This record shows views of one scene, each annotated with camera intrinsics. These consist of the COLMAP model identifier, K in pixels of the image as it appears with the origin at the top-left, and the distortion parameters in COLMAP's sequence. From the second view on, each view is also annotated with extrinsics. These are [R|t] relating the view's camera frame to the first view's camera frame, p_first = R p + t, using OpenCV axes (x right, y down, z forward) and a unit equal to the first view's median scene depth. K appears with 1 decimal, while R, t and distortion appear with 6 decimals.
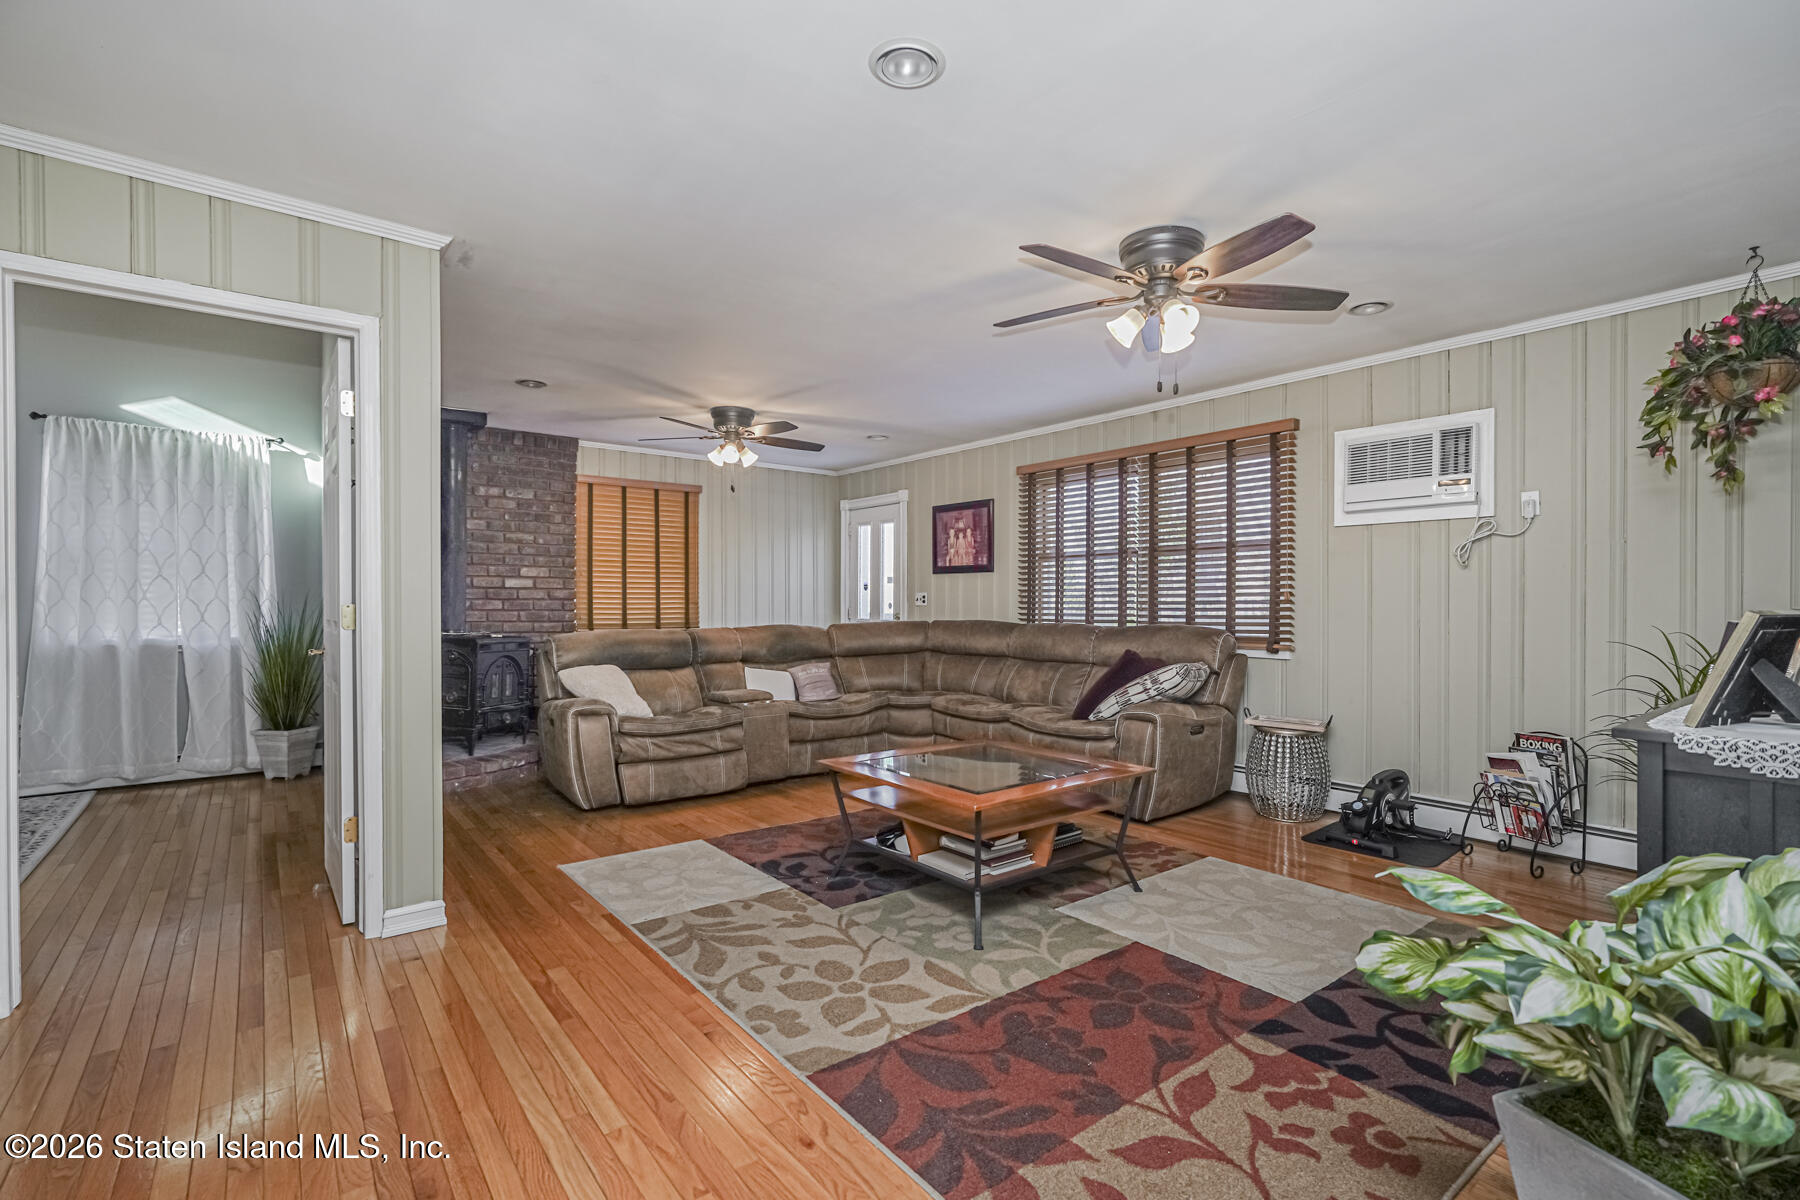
lens RADIAL K [[828.6, 0, 900.0], [0, 828.6, 600.0], [0, 0, 1]] dist [-0.004514, 0.000097]
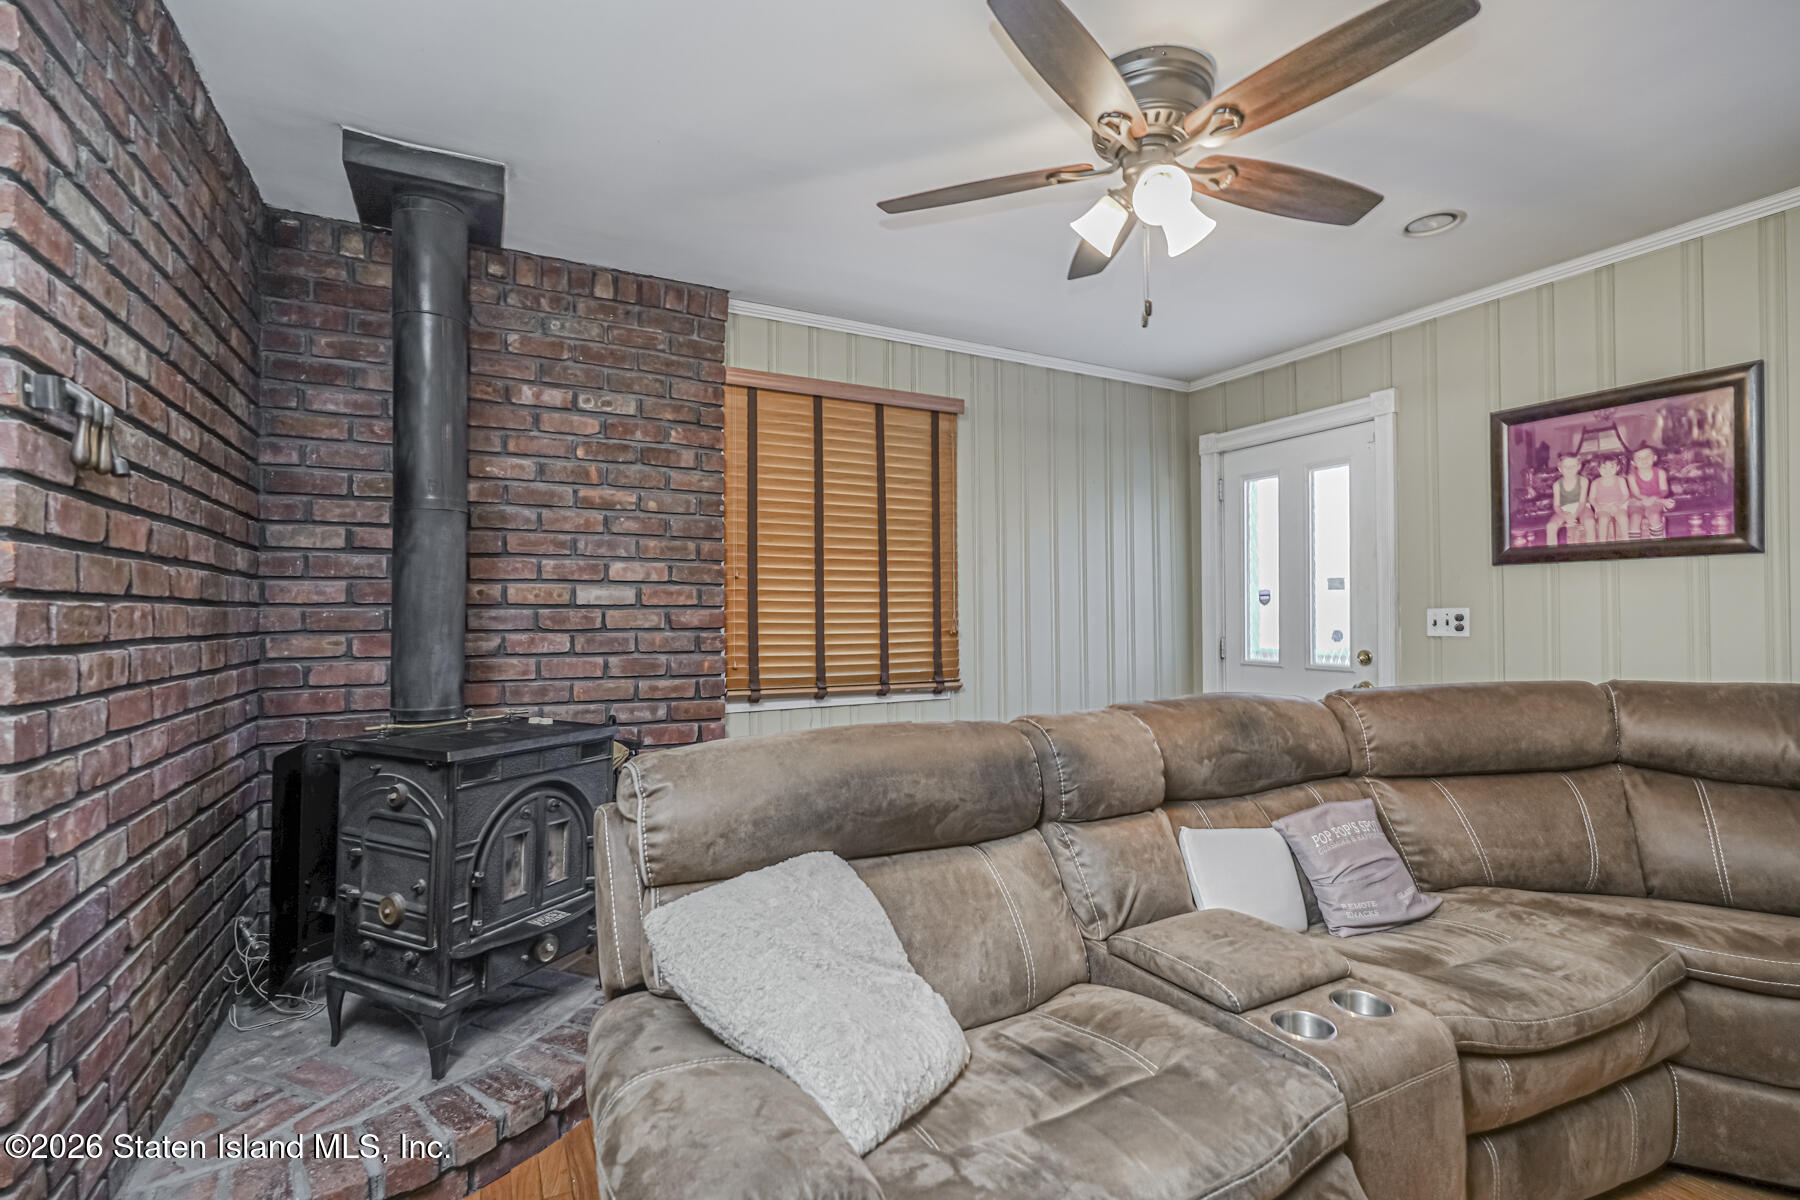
lens RADIAL K [[821.2, 0, 900.9], [0, 821.2, 605.4], [0, 0, 1]] dist [-0.002104, 0.000121]
pose [[0.984445, -0.009249, -0.175450, -0.208833], [0.006850, 0.999875, -0.014273, -0.006922], [0.175560, 0.012849, 0.984385, 0.553632]]
